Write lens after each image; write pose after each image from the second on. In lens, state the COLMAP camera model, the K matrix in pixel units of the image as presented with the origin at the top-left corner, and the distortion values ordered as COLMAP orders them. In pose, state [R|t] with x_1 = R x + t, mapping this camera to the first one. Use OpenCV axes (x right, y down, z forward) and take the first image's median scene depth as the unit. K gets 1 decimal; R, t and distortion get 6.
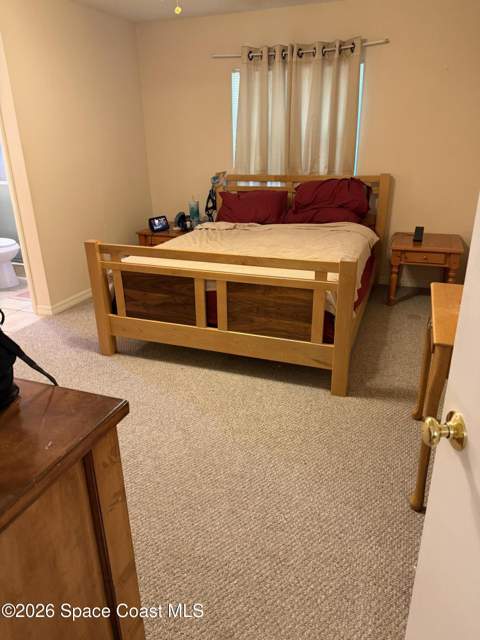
lens RADIAL K [[454.6, 0, 239.5], [0, 454.6, 320.5], [0, 0, 1]] dist [0.013500, 0.002422]
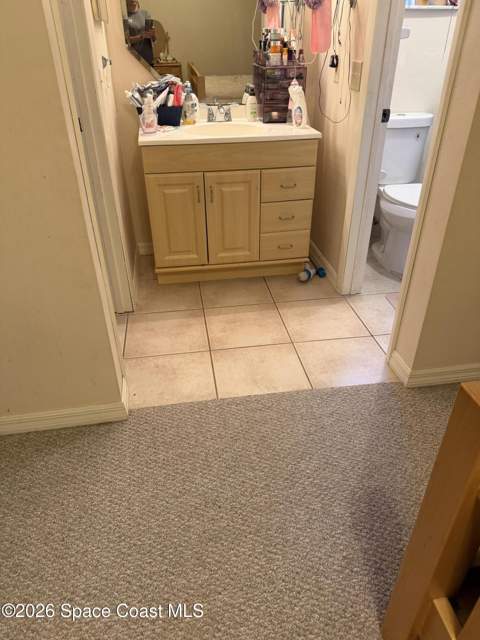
lens RADIAL K [[454.6, 0, 240.1], [0, 454.6, 319.7], [0, 0, 1]] dist [0.013500, 0.002422]
pose [[0.491353, 0.479299, -0.727217, -0.174760], [-0.315511, 0.876201, 0.364314, -0.197733], [0.811803, 0.050438, 0.581749, 0.565970]]
